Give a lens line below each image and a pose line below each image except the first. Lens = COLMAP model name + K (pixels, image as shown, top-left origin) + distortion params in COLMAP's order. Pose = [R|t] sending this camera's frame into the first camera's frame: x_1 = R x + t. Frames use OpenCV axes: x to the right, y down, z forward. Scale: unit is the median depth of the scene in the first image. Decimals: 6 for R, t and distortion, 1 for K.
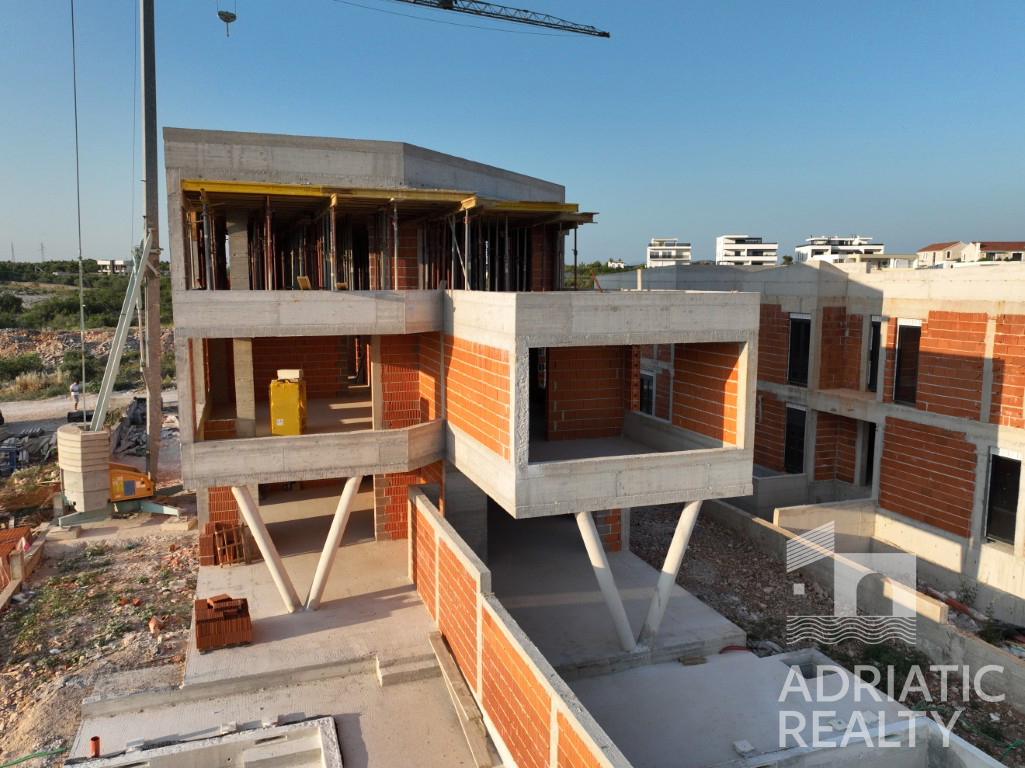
lens RADIAL K [[773.8, 0, 518.8], [0, 773.8, 385.9], [0, 0, 1]] dist [0.006479, 0.003020]
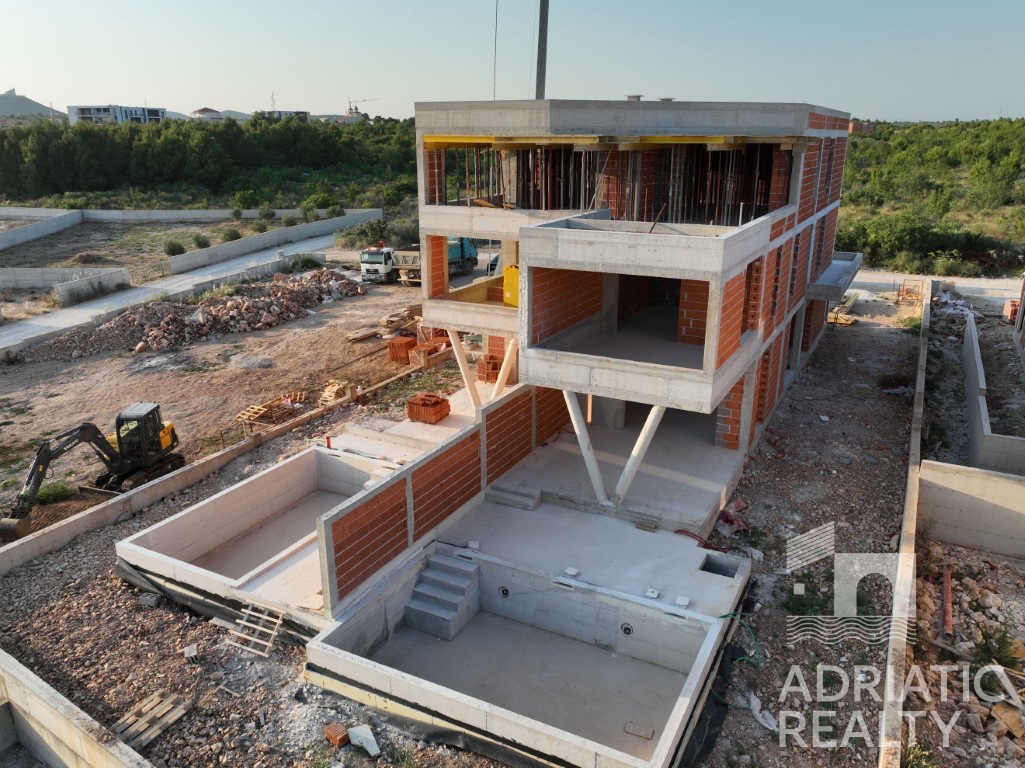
lens RADIAL K [[773.8, 0, 518.8], [0, 773.8, 385.9], [0, 0, 1]] dist [0.006479, 0.003020]
pose [[0.682822, 0.223709, -0.695492, 0.894803], [-0.096749, 0.971270, 0.217428, -0.123518], [0.724151, -0.081177, 0.684848, 0.000559]]
